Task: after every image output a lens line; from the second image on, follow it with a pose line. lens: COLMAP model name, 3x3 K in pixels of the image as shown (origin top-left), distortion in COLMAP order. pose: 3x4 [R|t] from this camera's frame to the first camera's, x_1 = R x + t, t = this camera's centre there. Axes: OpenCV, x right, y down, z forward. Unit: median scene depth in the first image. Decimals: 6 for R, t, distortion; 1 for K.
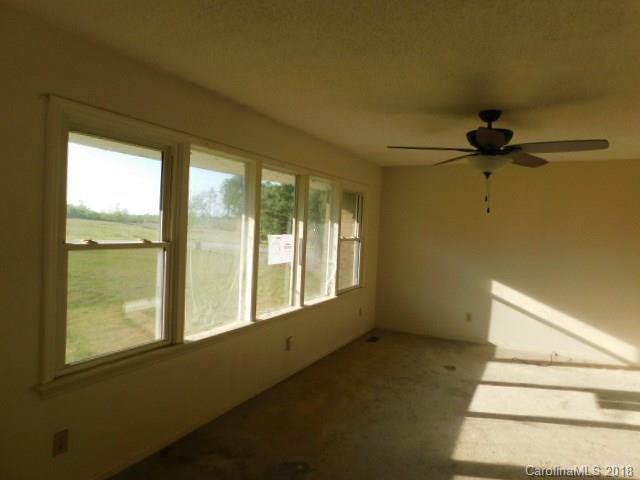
lens RADIAL K [[421.3, 0, 320.0], [0, 421.3, 240.0], [0, 0, 1]] dist [-0.078901, 0.062178]
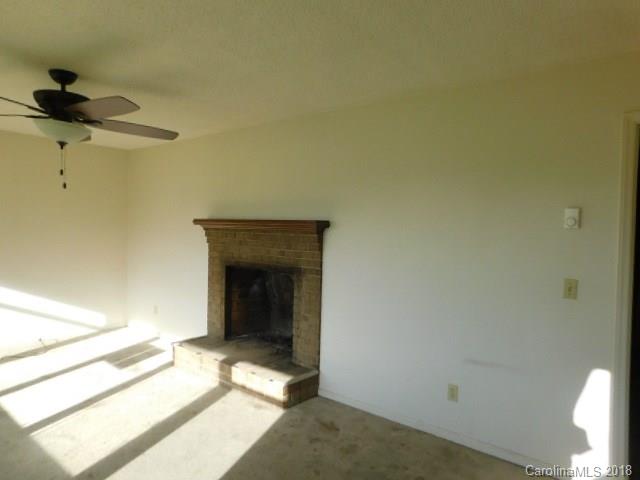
lens RADIAL K [[421.3, 0, 320.0], [0, 421.3, 240.0], [0, 0, 1]] dist [-0.078901, 0.062178]
pose [[0.191080, -0.063527, 0.979517, -0.351622], [0.017851, 0.997963, 0.061241, -0.000389], [-0.981412, 0.005783, 0.191825, 0.299906]]
